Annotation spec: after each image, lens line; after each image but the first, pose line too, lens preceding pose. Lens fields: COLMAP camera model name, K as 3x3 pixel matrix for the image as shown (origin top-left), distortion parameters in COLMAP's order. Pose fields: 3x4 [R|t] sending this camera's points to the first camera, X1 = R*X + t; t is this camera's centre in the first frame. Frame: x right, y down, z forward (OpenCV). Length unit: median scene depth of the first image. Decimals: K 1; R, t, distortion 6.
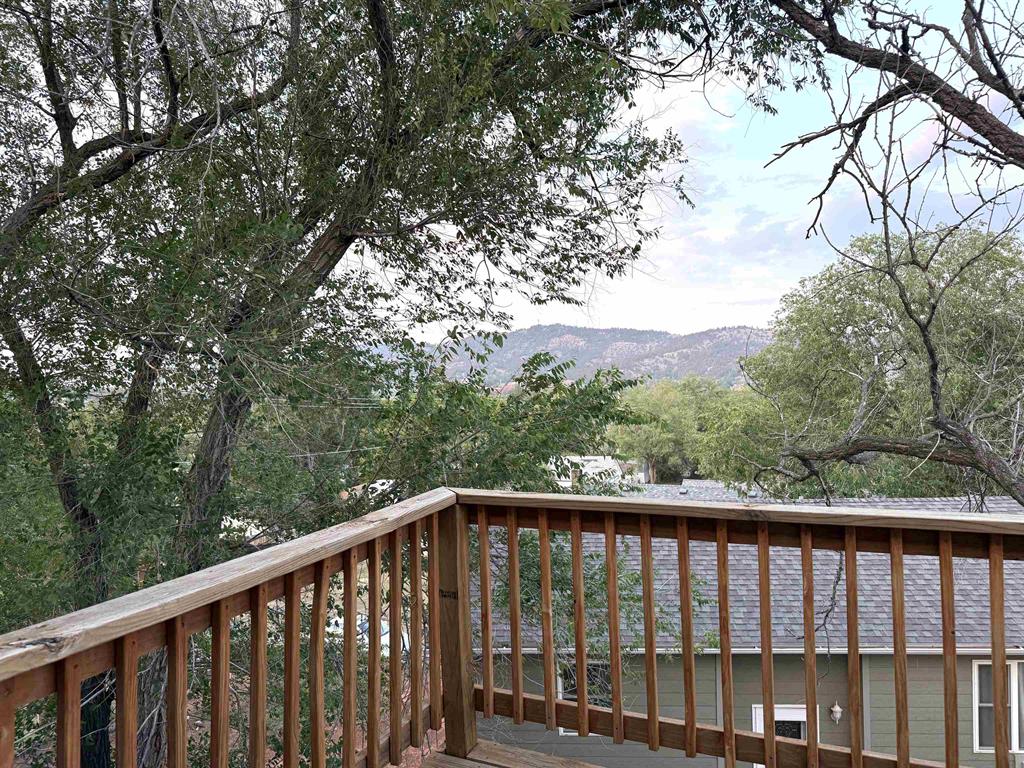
lens RADIAL K [[720.3, 0, 509.9], [0, 720.3, 385.4], [0, 0, 1]] dist [0.018592, -0.028855]
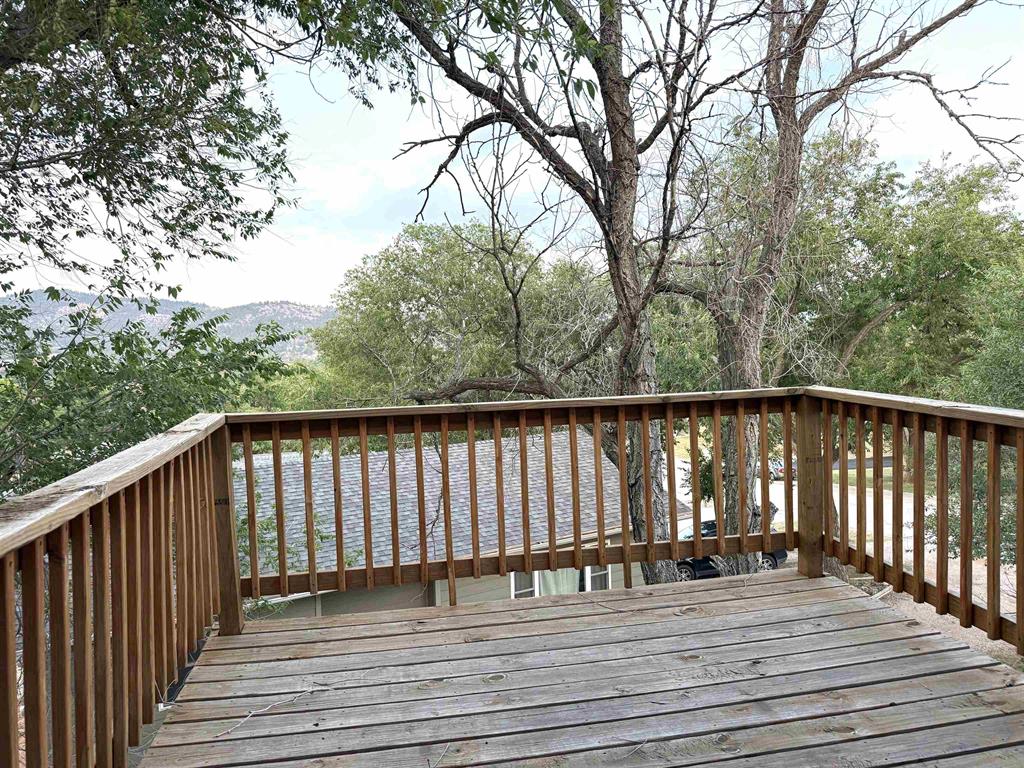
lens RADIAL K [[720.3, 0, 513.3], [0, 720.3, 386.7], [0, 0, 1]] dist [0.018592, -0.028855]
pose [[0.813427, -0.030891, 0.580846, -0.147832], [0.010540, 0.999208, 0.038380, 0.026384], [-0.581571, -0.025097, 0.813108, -0.082328]]
